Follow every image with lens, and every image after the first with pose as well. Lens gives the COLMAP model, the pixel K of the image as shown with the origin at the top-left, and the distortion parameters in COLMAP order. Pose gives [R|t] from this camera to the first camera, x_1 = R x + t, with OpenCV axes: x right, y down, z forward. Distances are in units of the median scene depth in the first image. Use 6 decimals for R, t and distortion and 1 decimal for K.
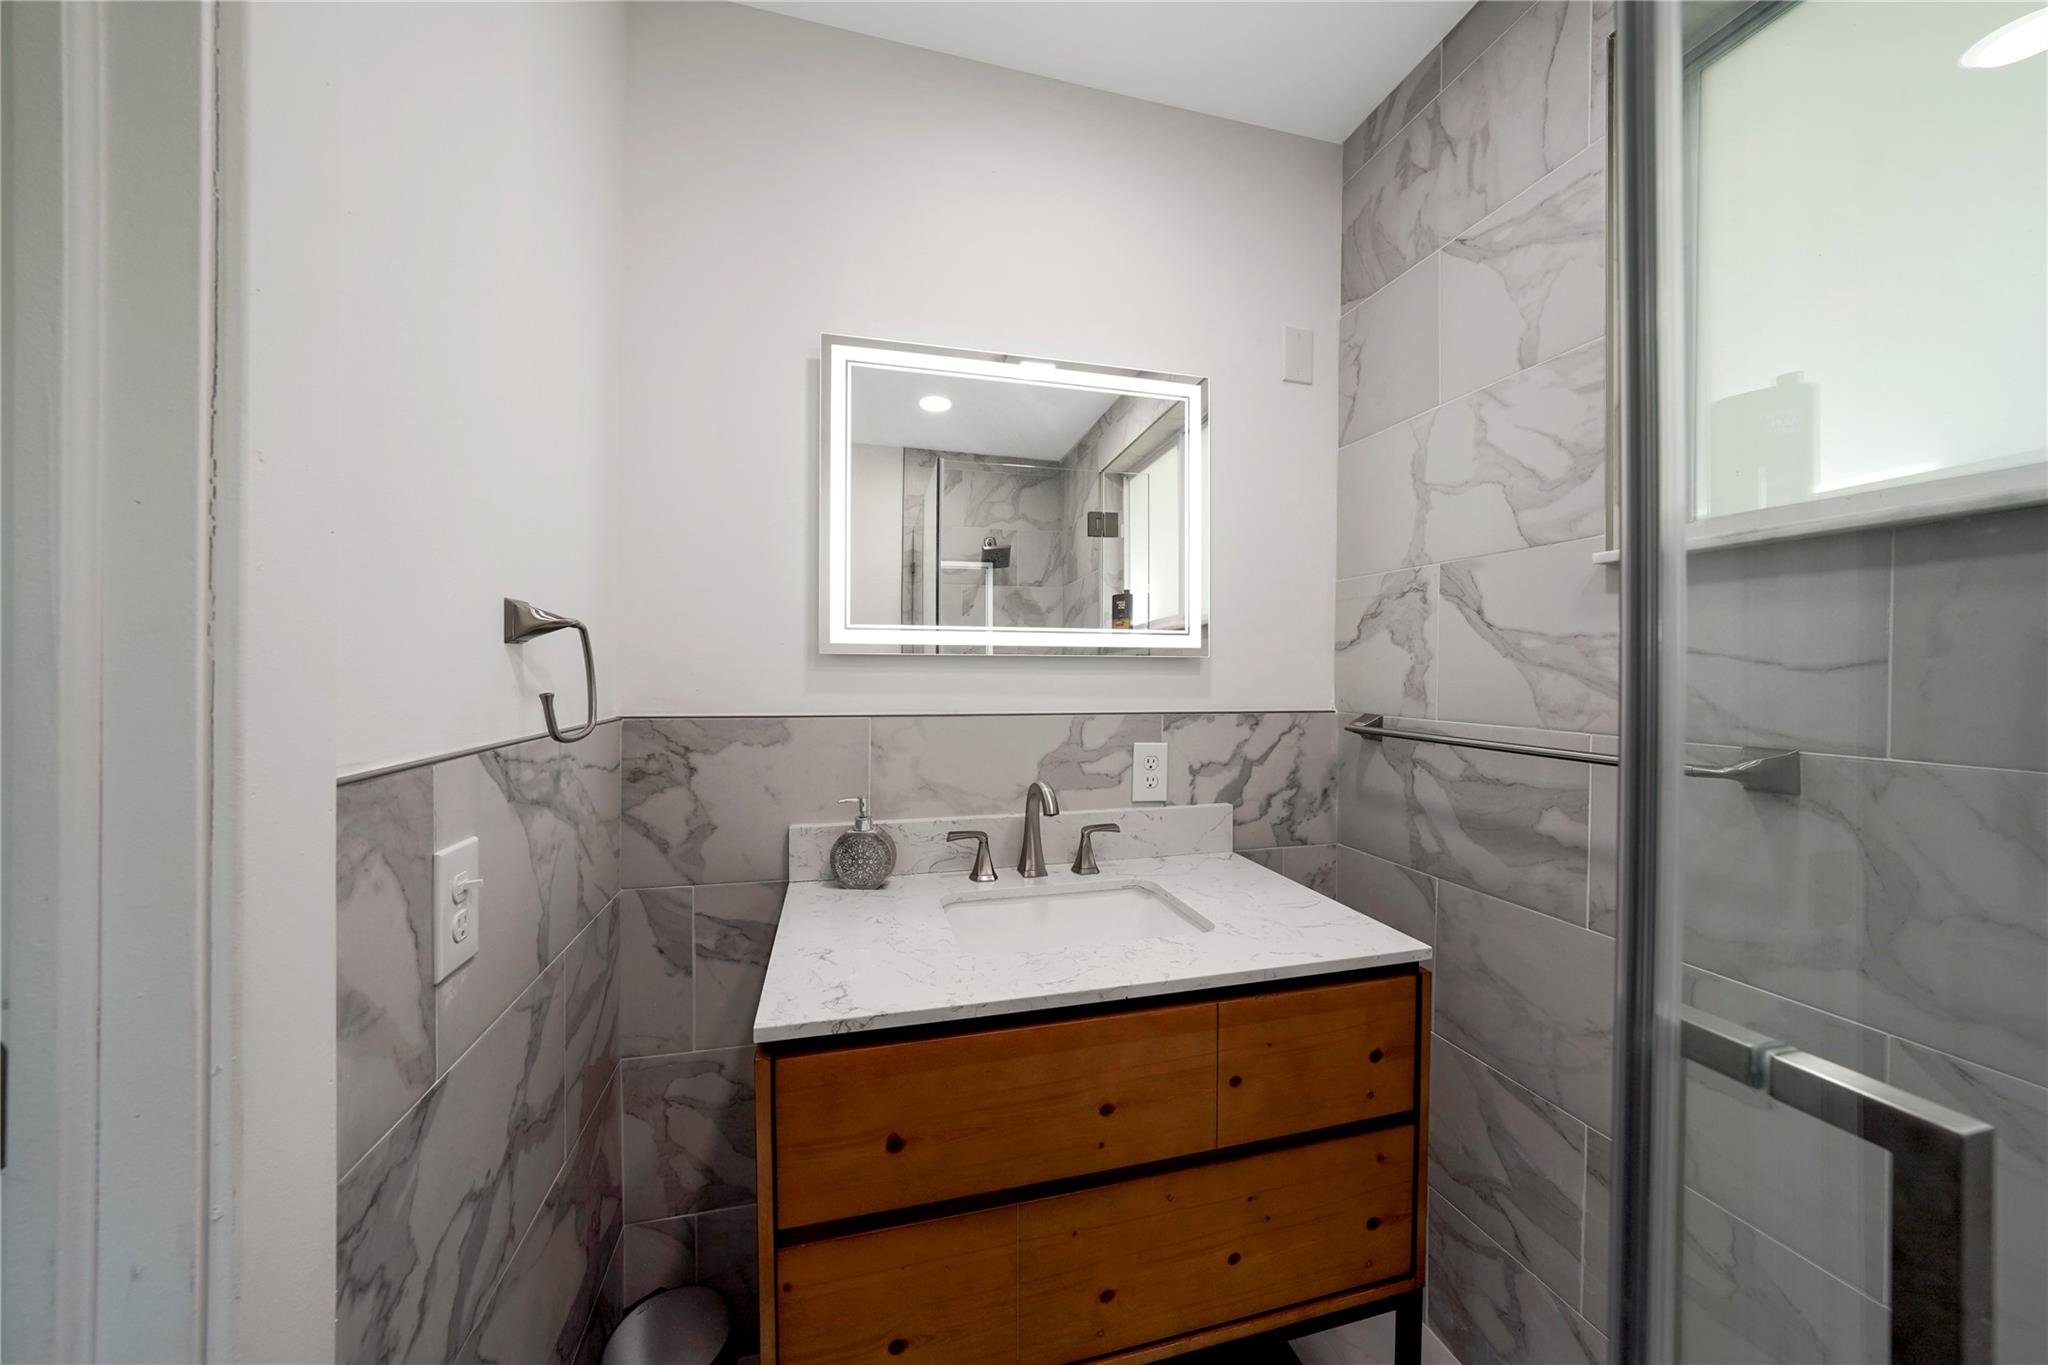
lens RADIAL K [[716.5, 0, 1022.8], [0, 716.5, 678.6], [0, 0, 1]] dist [-0.021765, 0.005600]
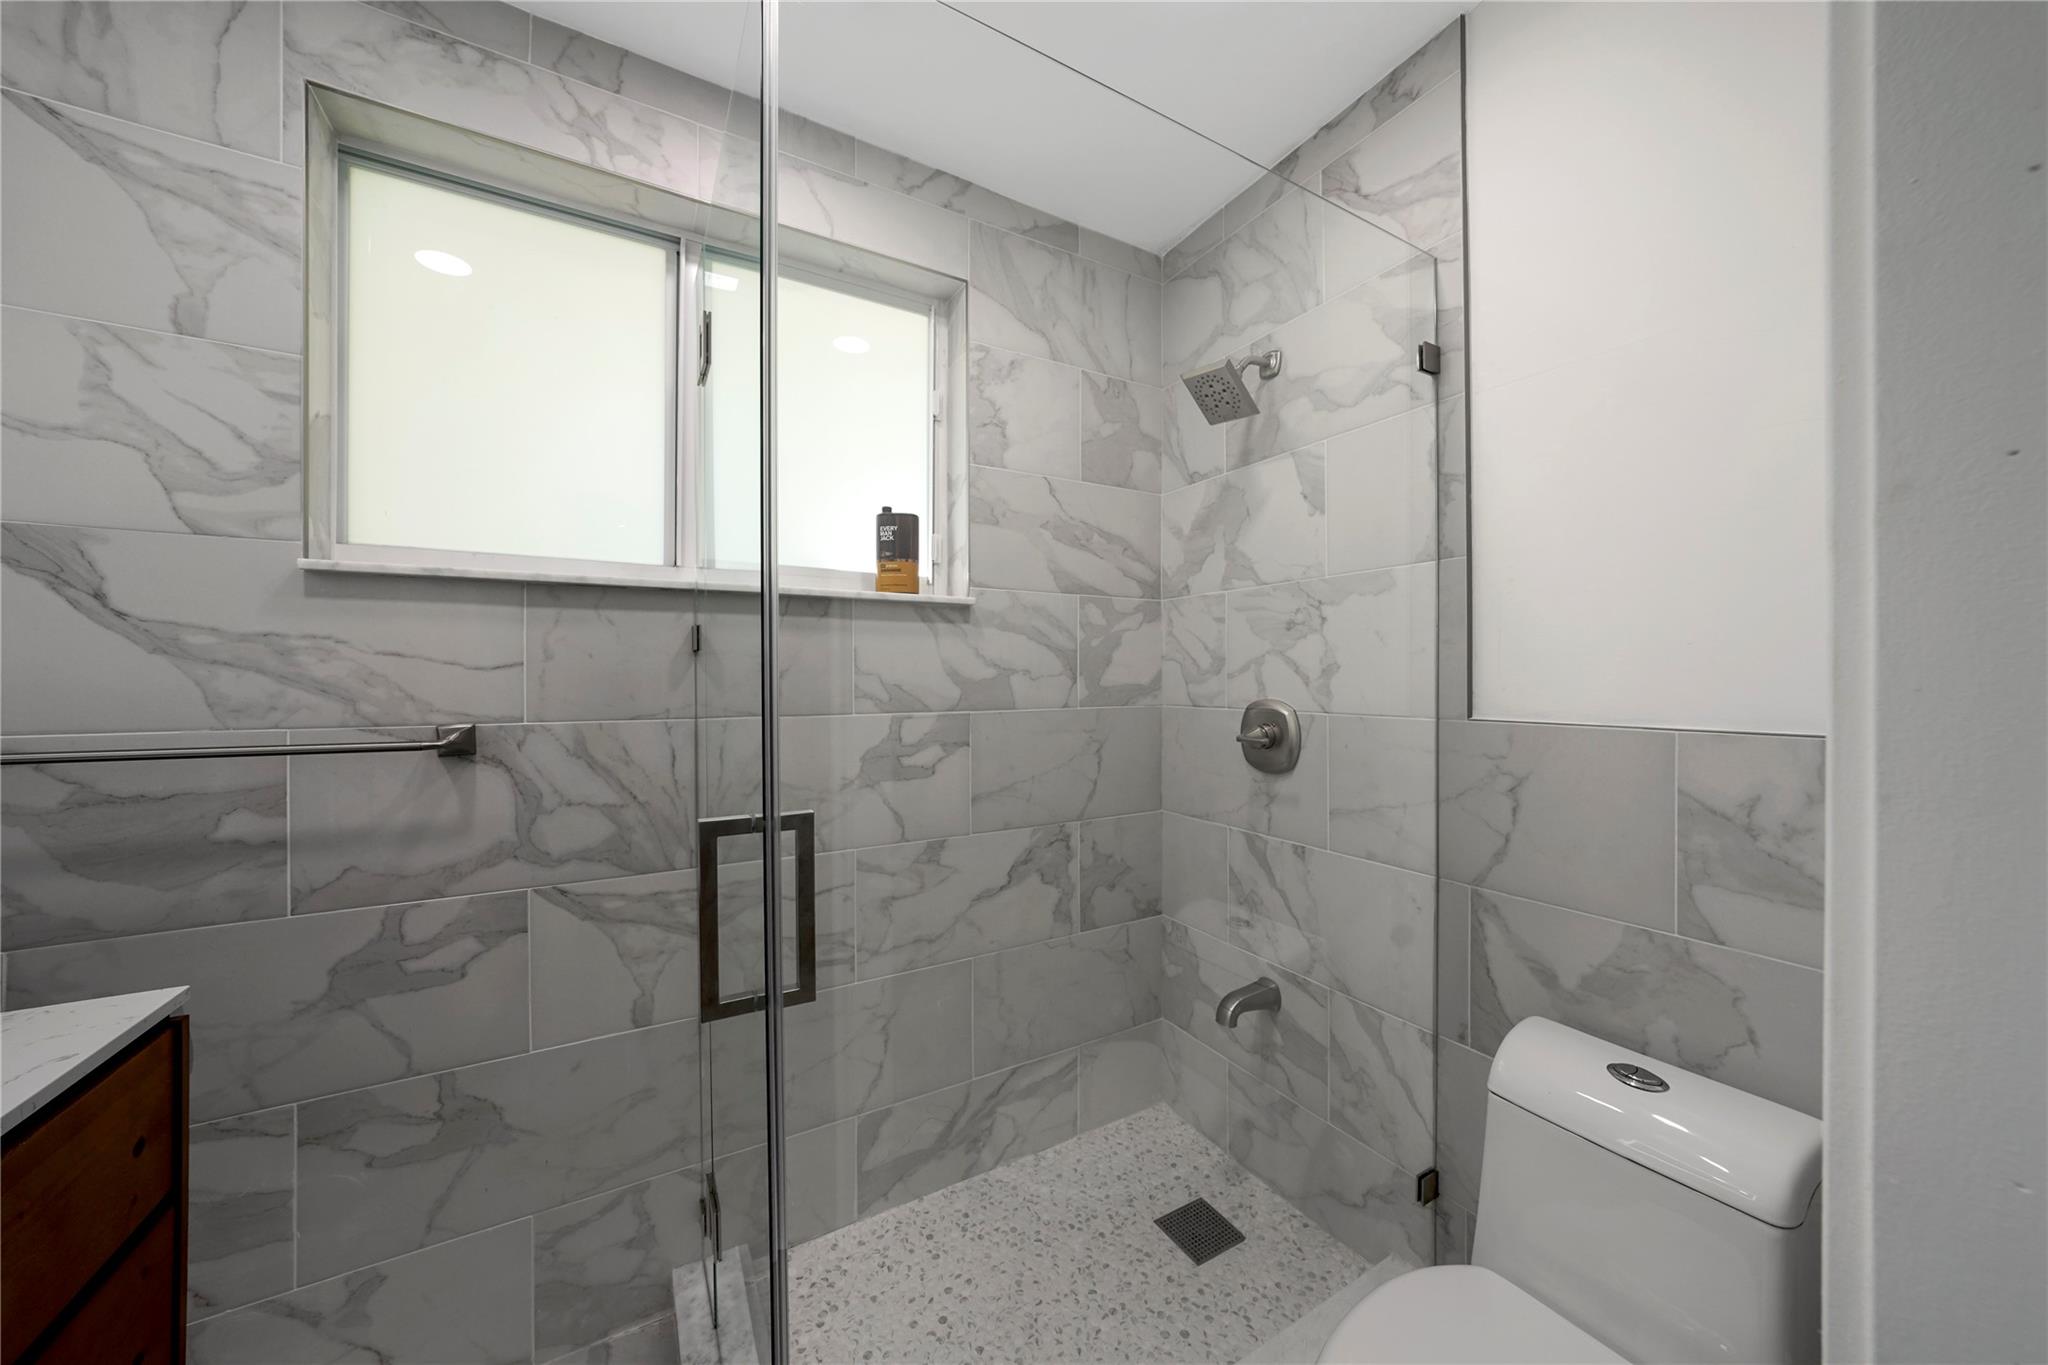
lens RADIAL K [[716.5, 0, 1034.6], [0, 716.5, 681.3], [0, 0, 1]] dist [-0.021765, 0.005600]
pose [[-0.264242, -0.011138, 0.964392, -0.409961], [0.009120, 0.999860, 0.014046, 0.002431], [-0.964413, 0.012507, -0.264103, 0.176868]]
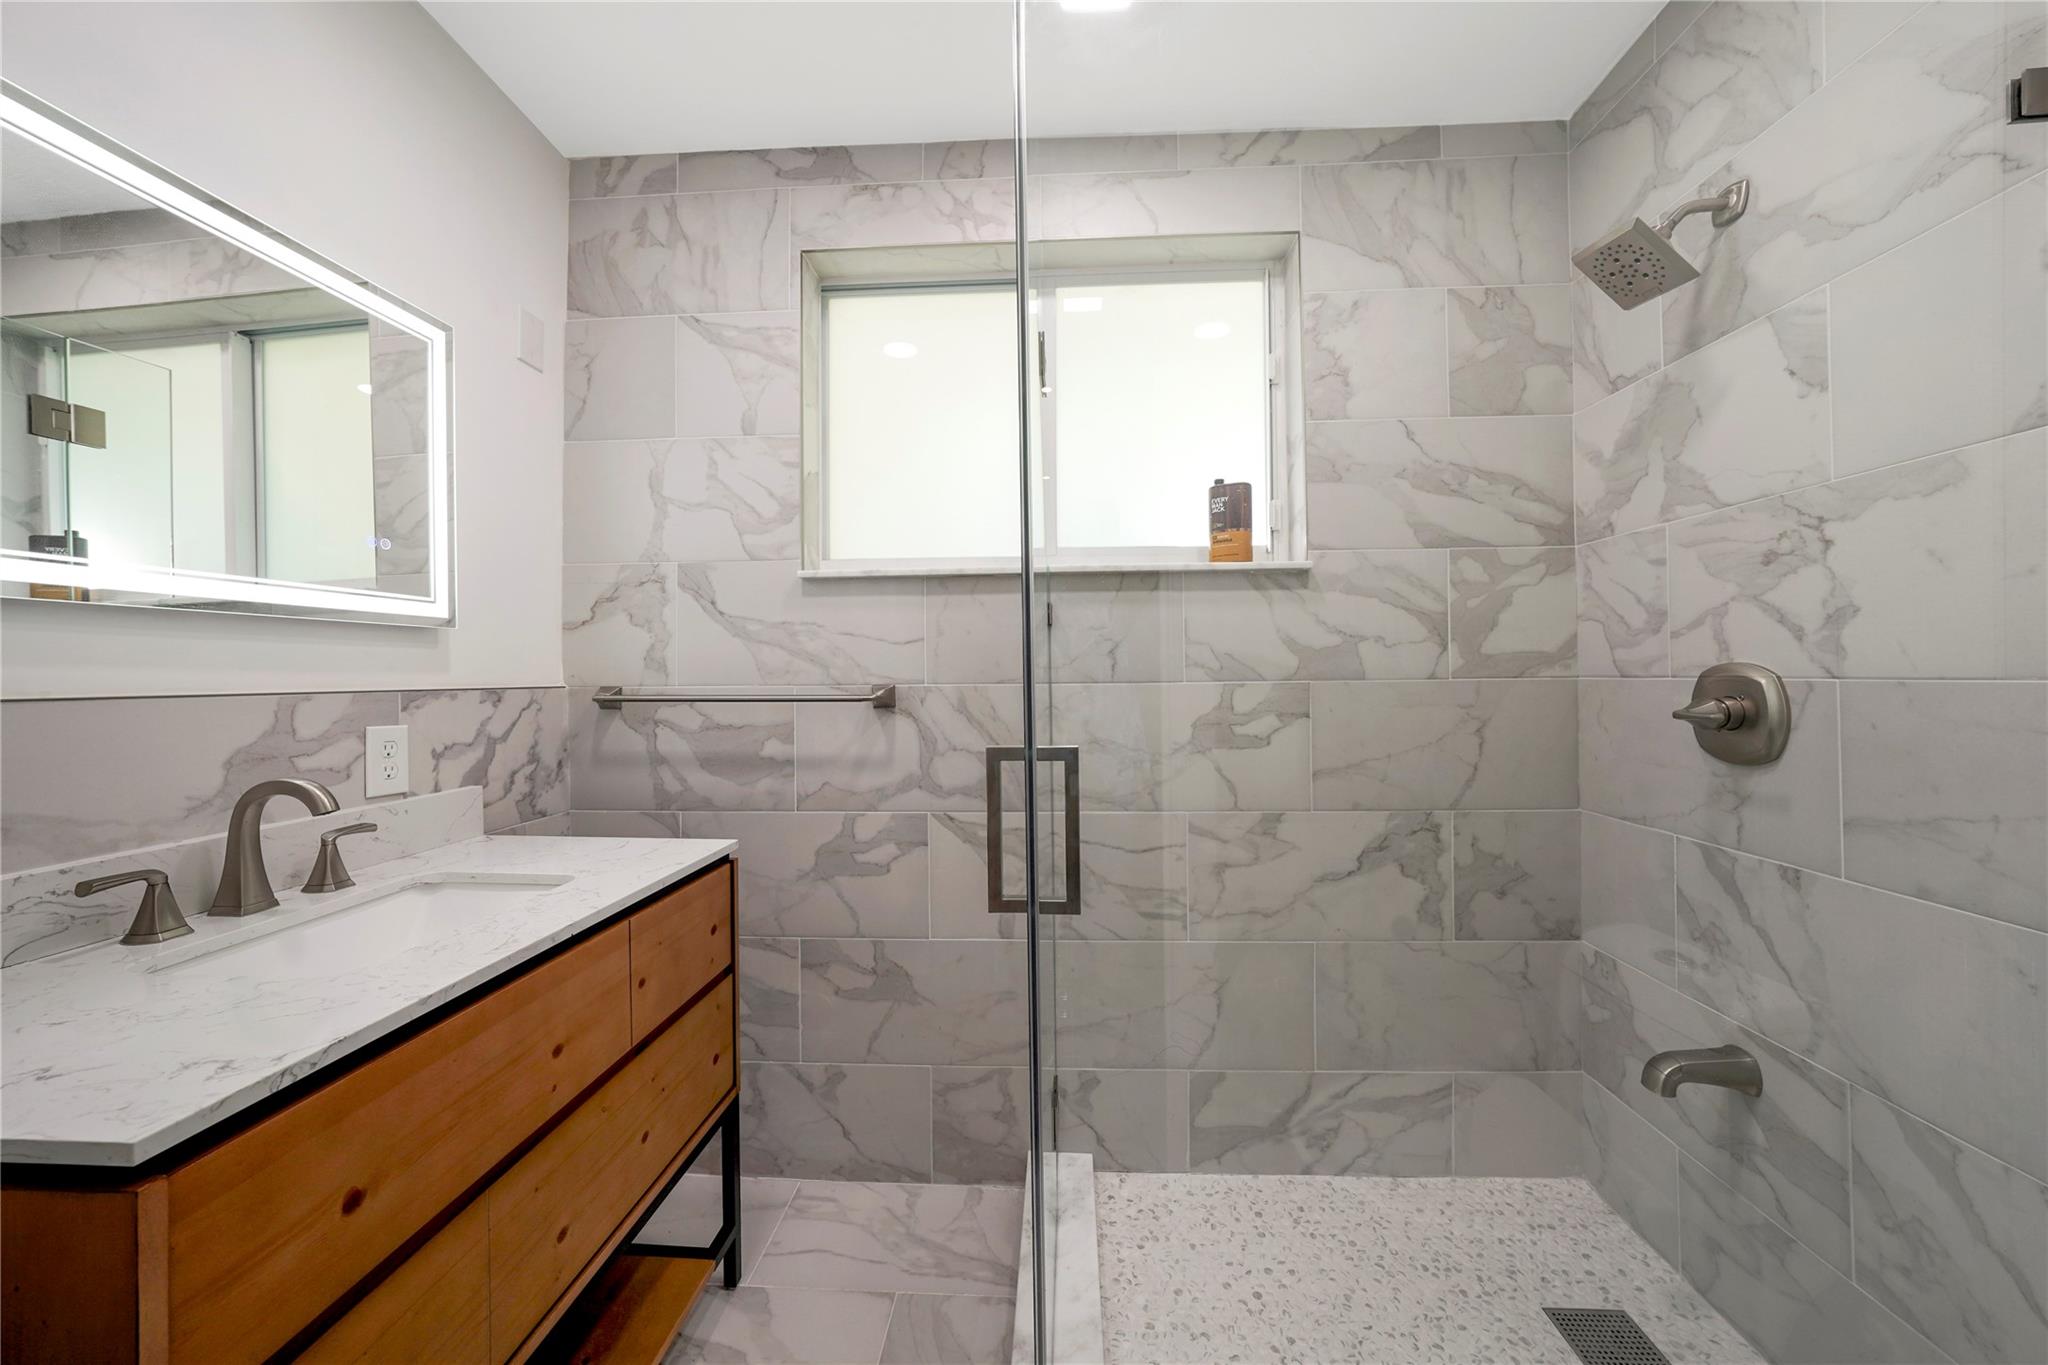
lens RADIAL K [[716.5, 0, 1032.2], [0, 716.5, 673.7], [0, 0, 1]] dist [-0.021765, 0.005600]
pose [[0.308938, -0.007289, 0.951054, -0.446561], [0.022755, 0.999741, 0.000271, 0.052609], [-0.950810, 0.021558, 0.309024, 0.012884]]
